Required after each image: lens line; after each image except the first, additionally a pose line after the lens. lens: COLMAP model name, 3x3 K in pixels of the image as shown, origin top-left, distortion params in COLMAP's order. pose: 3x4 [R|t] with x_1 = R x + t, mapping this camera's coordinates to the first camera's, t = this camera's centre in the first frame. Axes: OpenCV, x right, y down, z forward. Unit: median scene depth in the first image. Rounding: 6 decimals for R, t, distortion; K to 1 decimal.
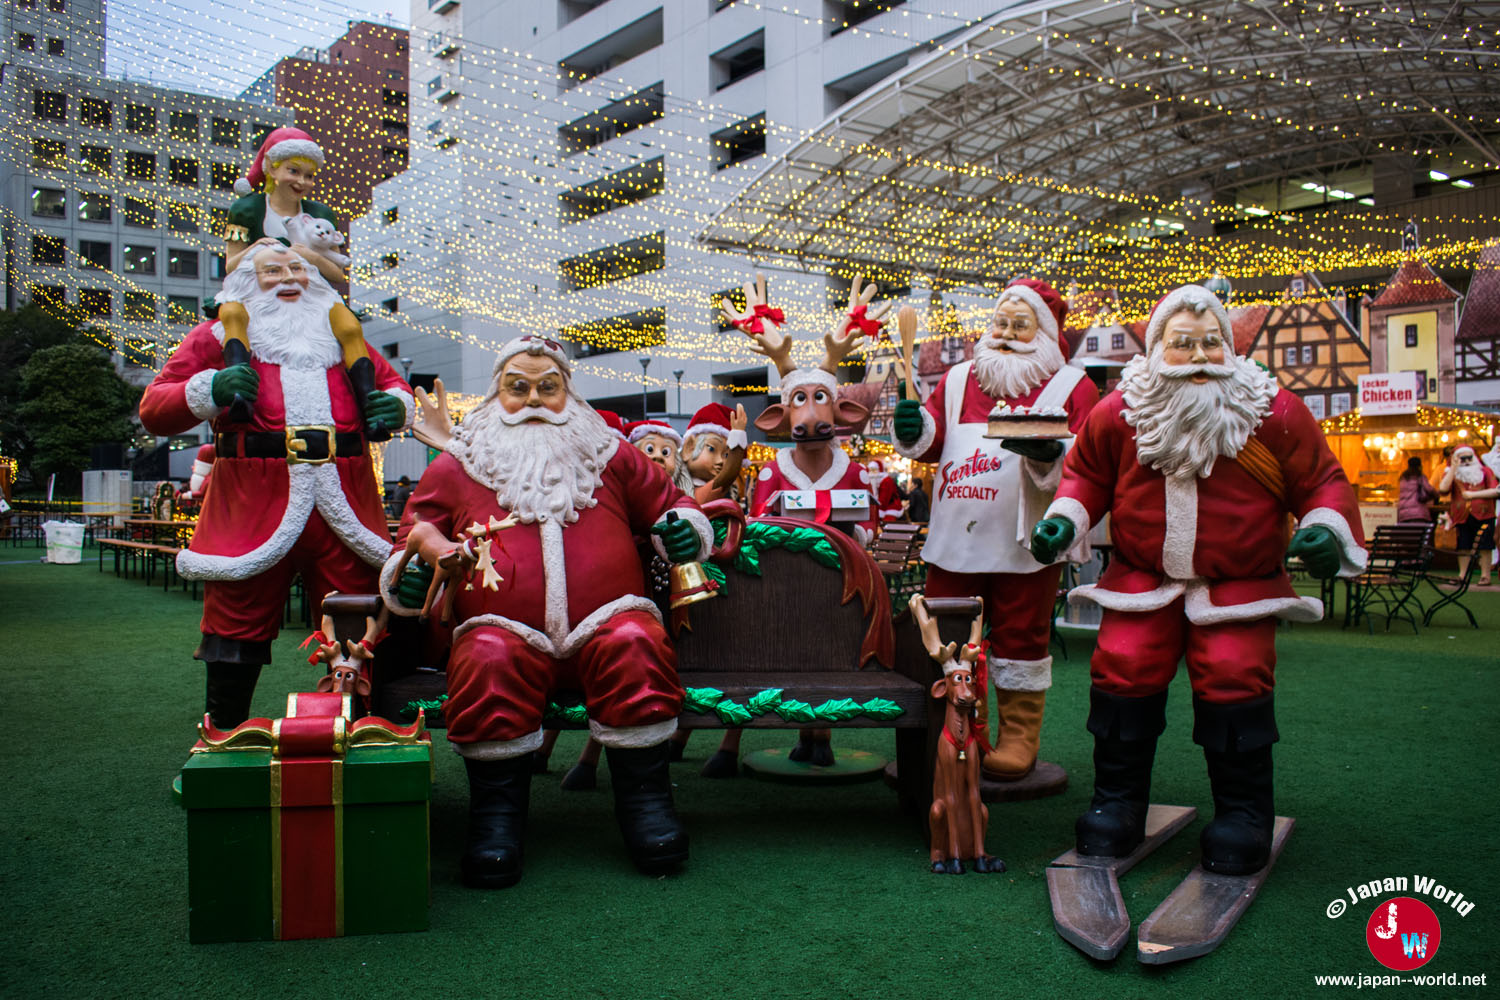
lens RADIAL K [[1271.8, 0, 751.8], [0, 1271.8, 499.0], [0, 0, 1]] dist [-0.019885, 0.000826]
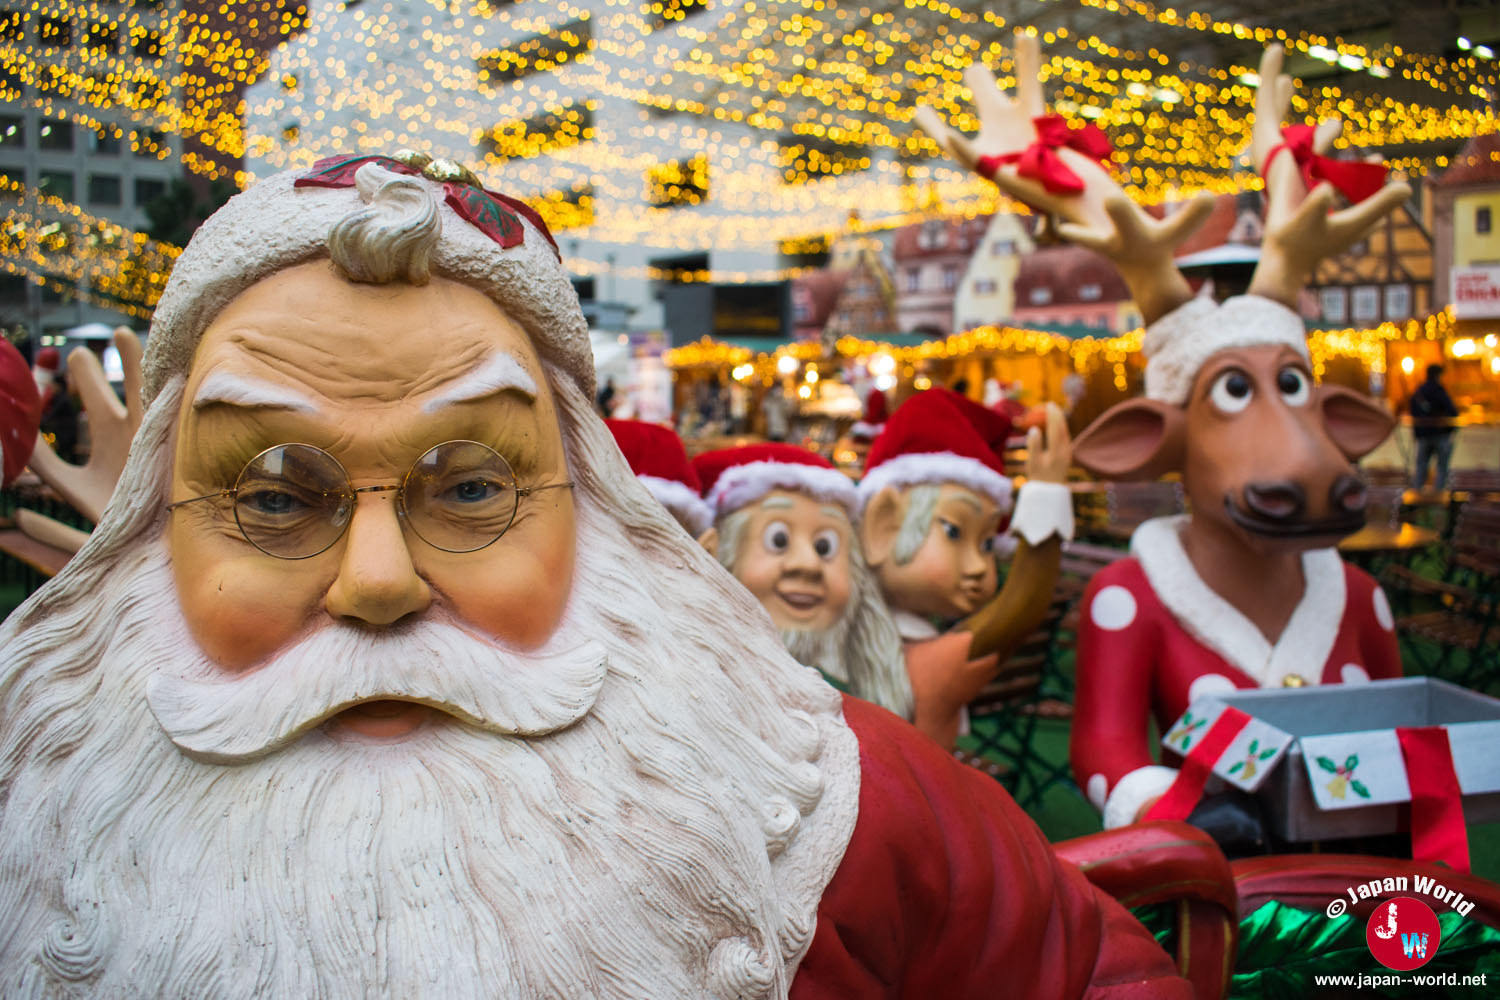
lens RADIAL K [[1395.0, 0, 746.0], [0, 1395.0, 498.8], [0, 0, 1]] dist [-0.057135, 0.000000]
pose [[0.999252, -0.004092, 0.038459, -0.102524], [0.001257, 0.997298, 0.073453, -0.076465], [-0.038656, -0.073349, 0.996557, 0.639129]]
